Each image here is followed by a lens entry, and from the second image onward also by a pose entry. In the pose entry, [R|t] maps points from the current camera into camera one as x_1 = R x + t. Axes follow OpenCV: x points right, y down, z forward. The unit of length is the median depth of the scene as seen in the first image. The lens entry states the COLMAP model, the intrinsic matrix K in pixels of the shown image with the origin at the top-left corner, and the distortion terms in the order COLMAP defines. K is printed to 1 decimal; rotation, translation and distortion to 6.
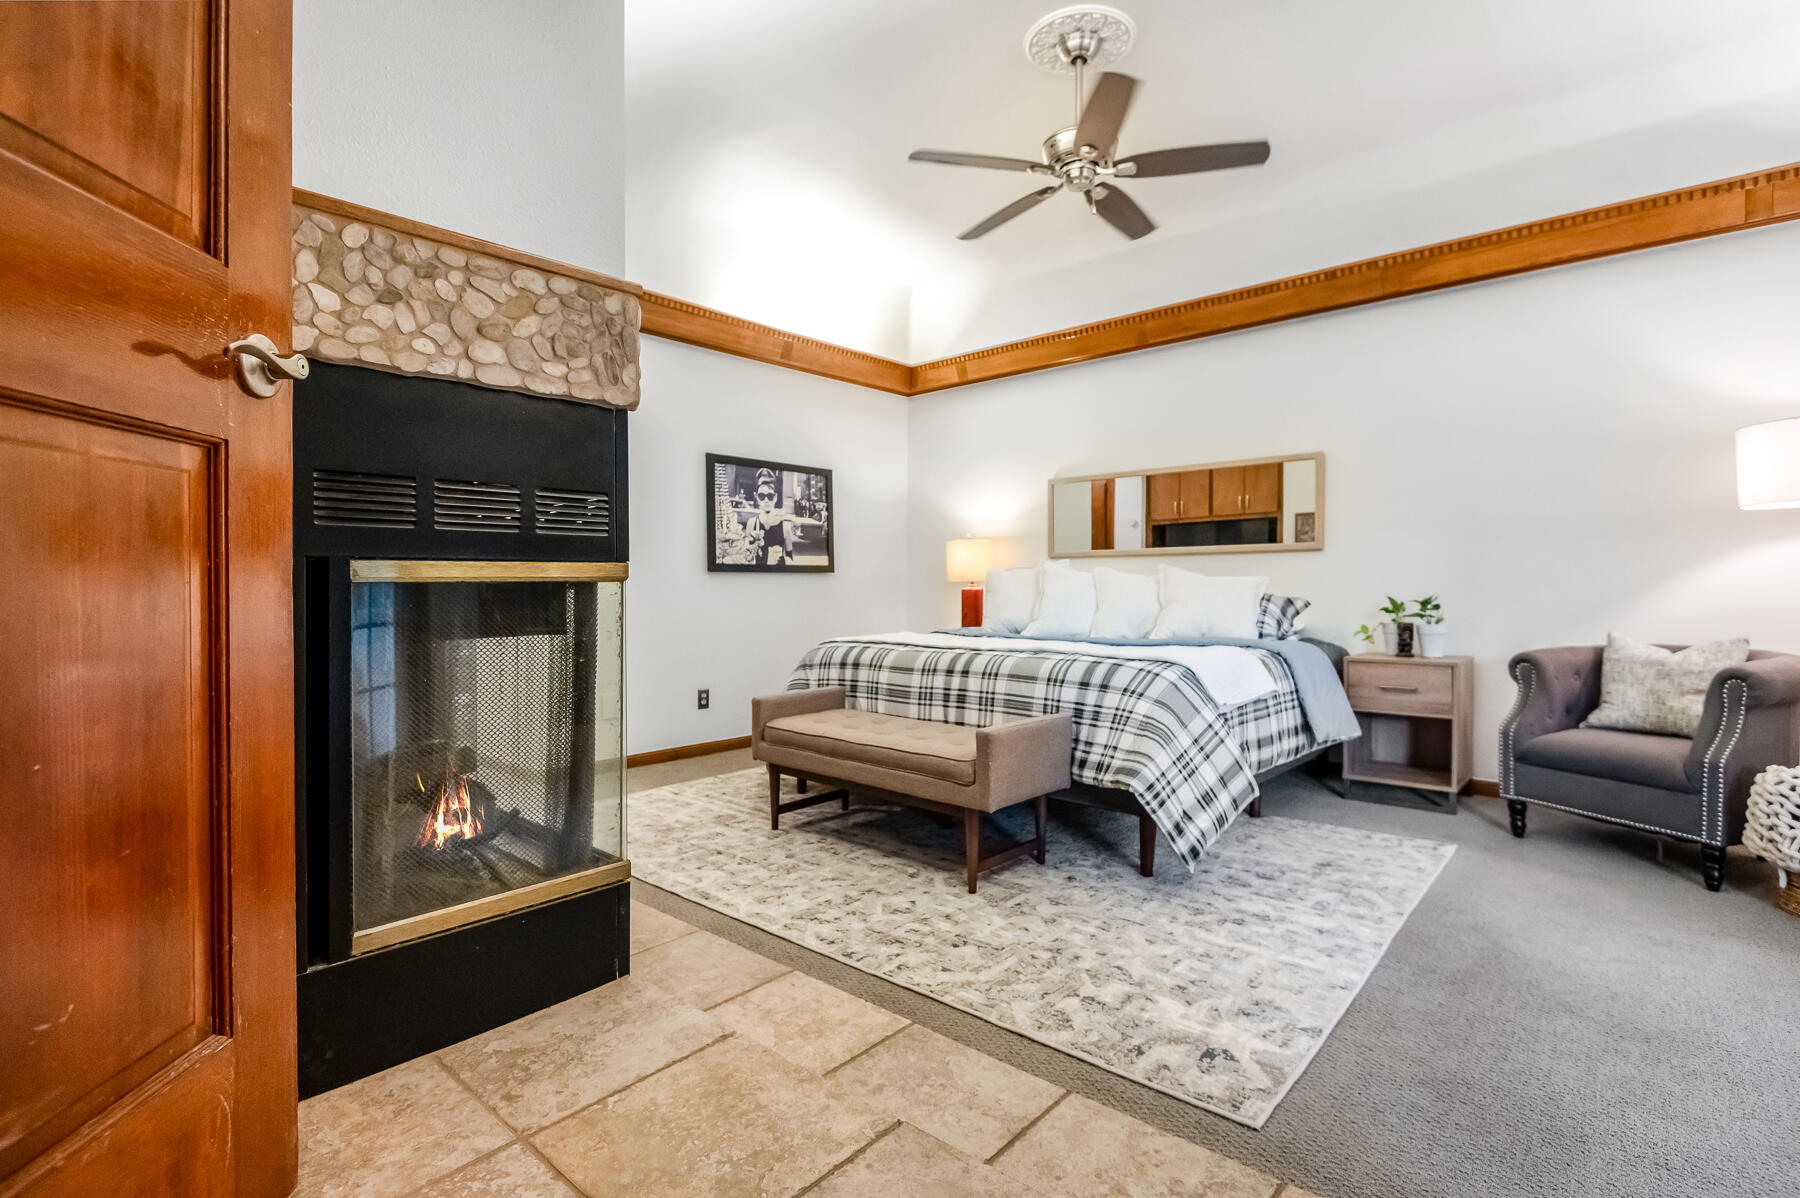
lens RADIAL K [[840.1, 0, 985.5], [0, 840.1, 577.7], [0, 0, 1]] dist [-0.009794, -0.006170]
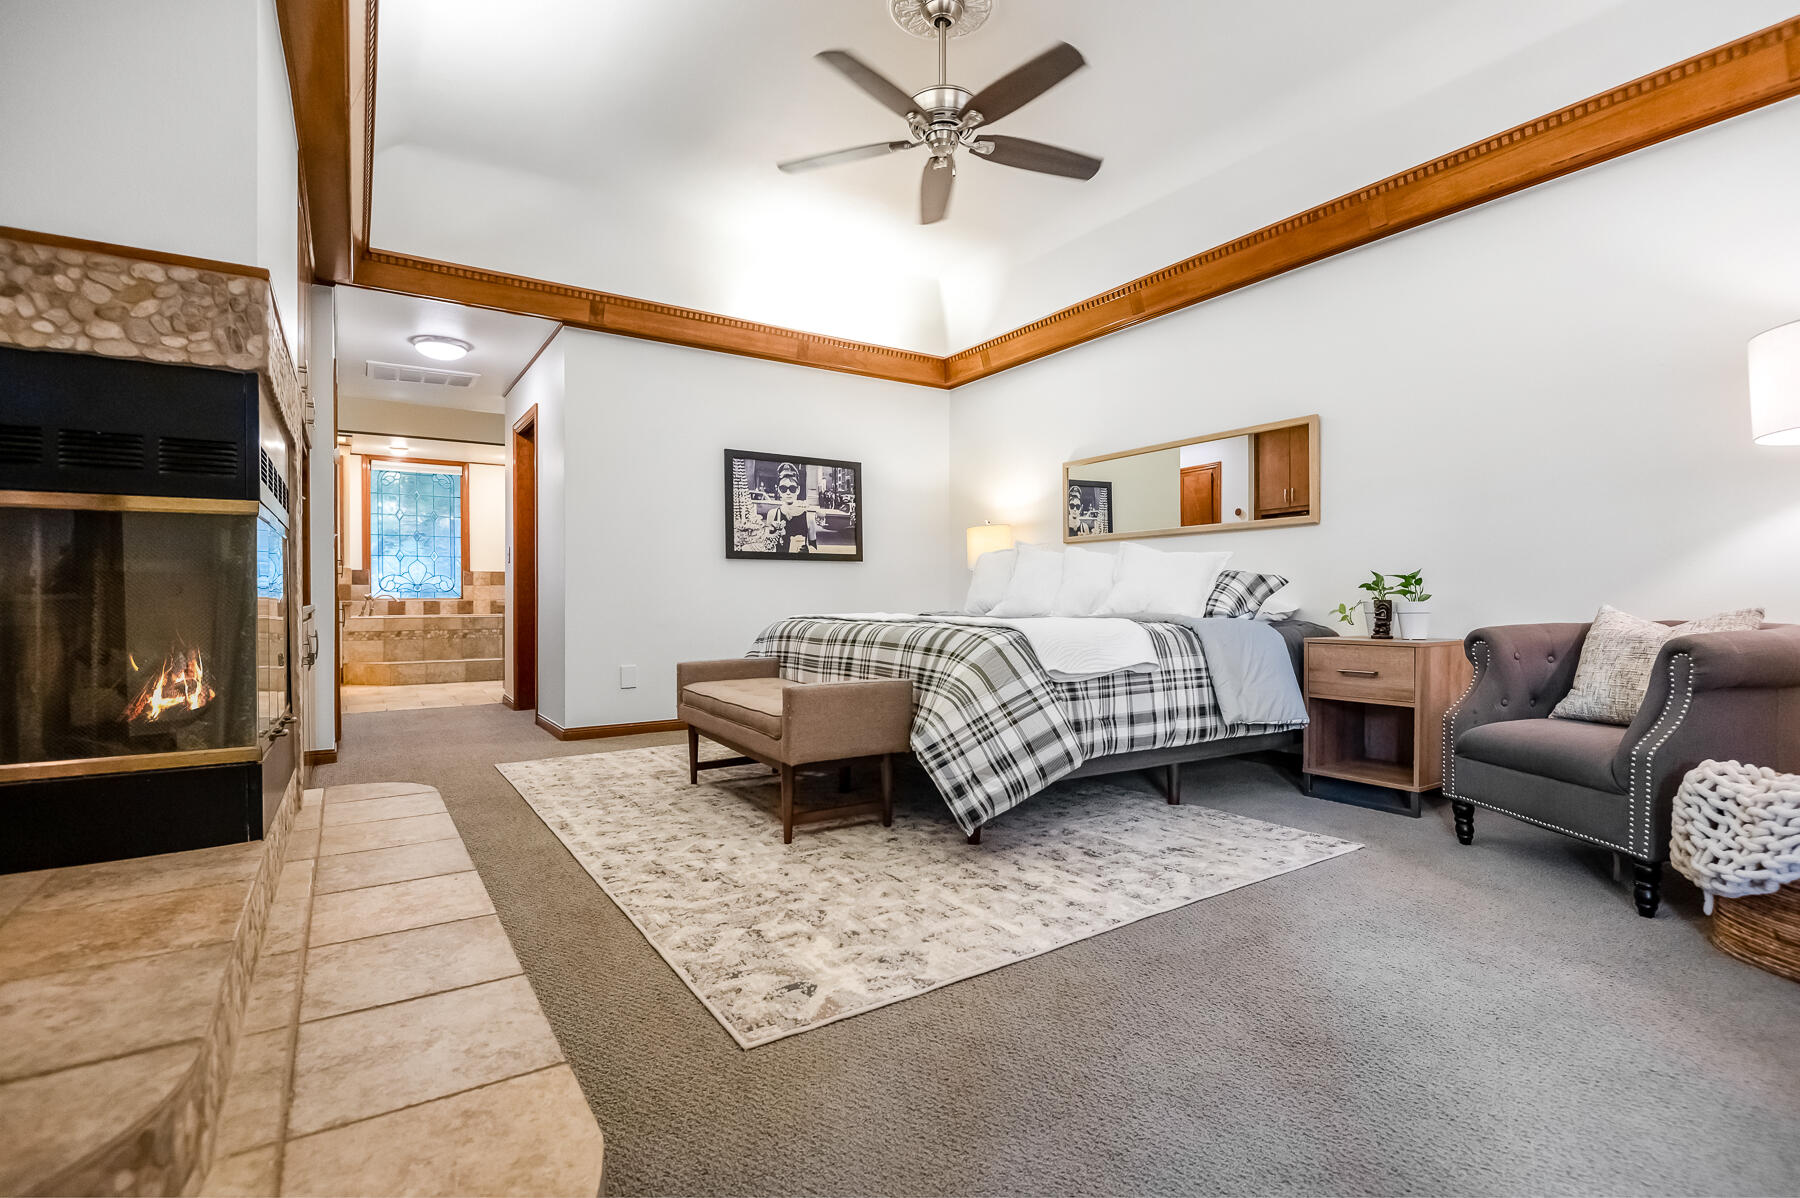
lens RADIAL K [[840.1, 0, 965.3], [0, 840.1, 592.7], [0, 0, 1]] dist [-0.009794, -0.006170]
pose [[0.966323, -0.001525, -0.257329, 0.375920], [0.003119, 0.999978, 0.005785, 0.048503], [0.257314, -0.006393, 0.966307, 0.045025]]
